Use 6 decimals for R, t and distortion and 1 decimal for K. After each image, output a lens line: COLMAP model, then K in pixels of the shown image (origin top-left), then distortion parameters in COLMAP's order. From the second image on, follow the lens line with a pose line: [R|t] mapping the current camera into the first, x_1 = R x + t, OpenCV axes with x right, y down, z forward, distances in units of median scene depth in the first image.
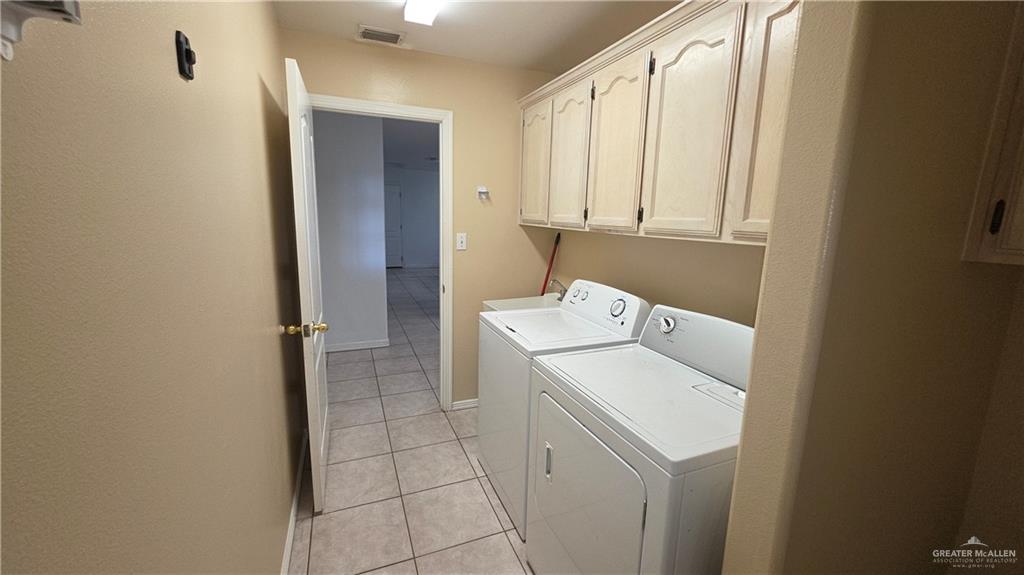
lens RADIAL K [[407.6, 0, 512.0], [0, 407.6, 287.5], [0, 0, 1]] dist [-0.000063, -0.000136]
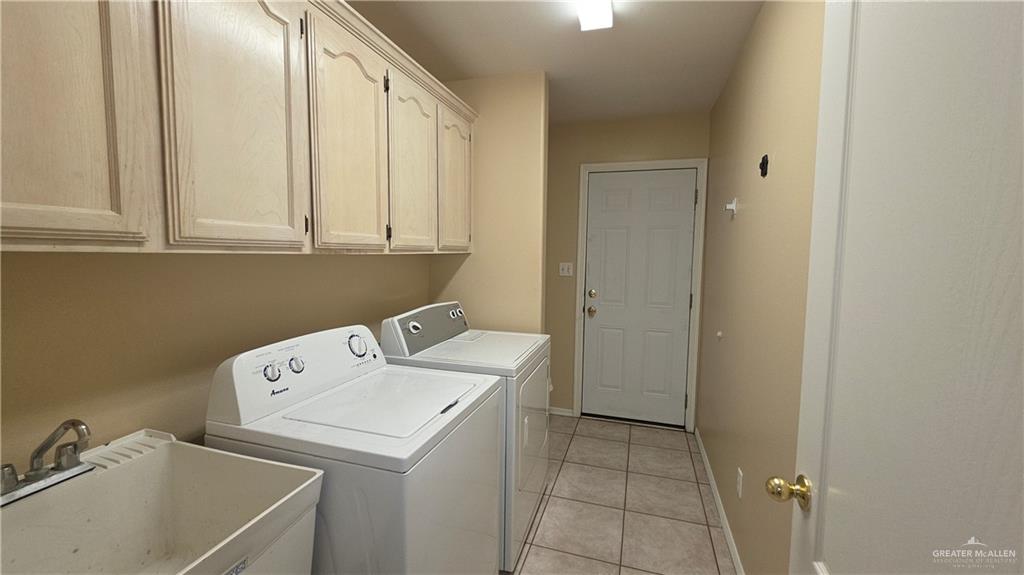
lens RADIAL K [[407.6, 0, 512.0], [0, 407.6, 287.5], [0, 0, 1]] dist [-0.000063, -0.000136]
pose [[-0.765432, -0.086797, 0.637636, -0.500439], [0.084850, 0.968598, 0.233704, -0.235272], [-0.637898, 0.232988, -0.734032, 1.448405]]
